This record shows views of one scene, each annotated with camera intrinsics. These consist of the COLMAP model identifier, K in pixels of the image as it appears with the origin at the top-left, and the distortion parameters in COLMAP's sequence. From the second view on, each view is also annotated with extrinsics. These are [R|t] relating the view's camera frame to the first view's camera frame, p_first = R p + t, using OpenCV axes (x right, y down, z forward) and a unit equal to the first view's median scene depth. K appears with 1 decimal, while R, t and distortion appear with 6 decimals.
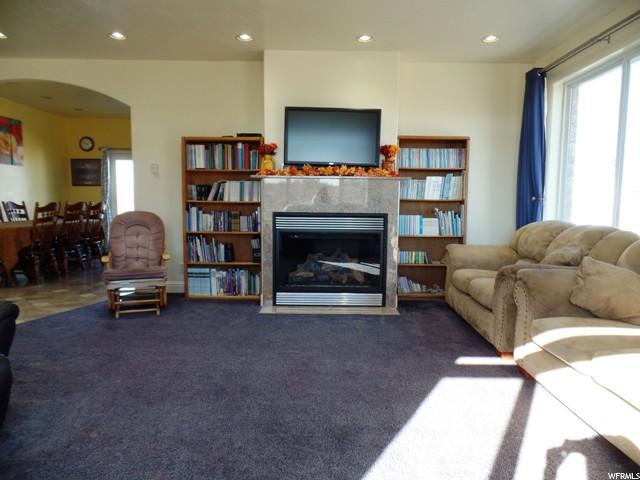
lens RADIAL K [[435.6, 0, 320.3], [0, 435.6, 239.1], [0, 0, 1]] dist [0.000348, -0.005507]
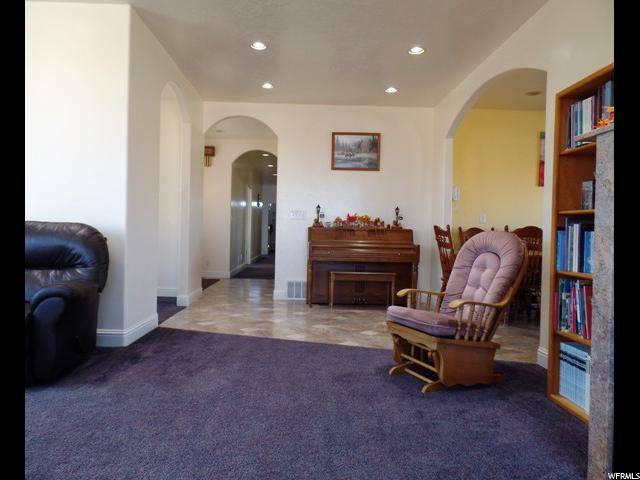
lens RADIAL K [[435.6, 0, 319.6], [0, 435.6, 243.6], [0, 0, 1]] dist [0.000348, -0.005507]
pose [[0.023767, -0.005653, -0.999702, 0.209601], [-0.110946, 0.993792, -0.008257, -0.013088], [0.993542, 0.111109, 0.022992, 0.701887]]
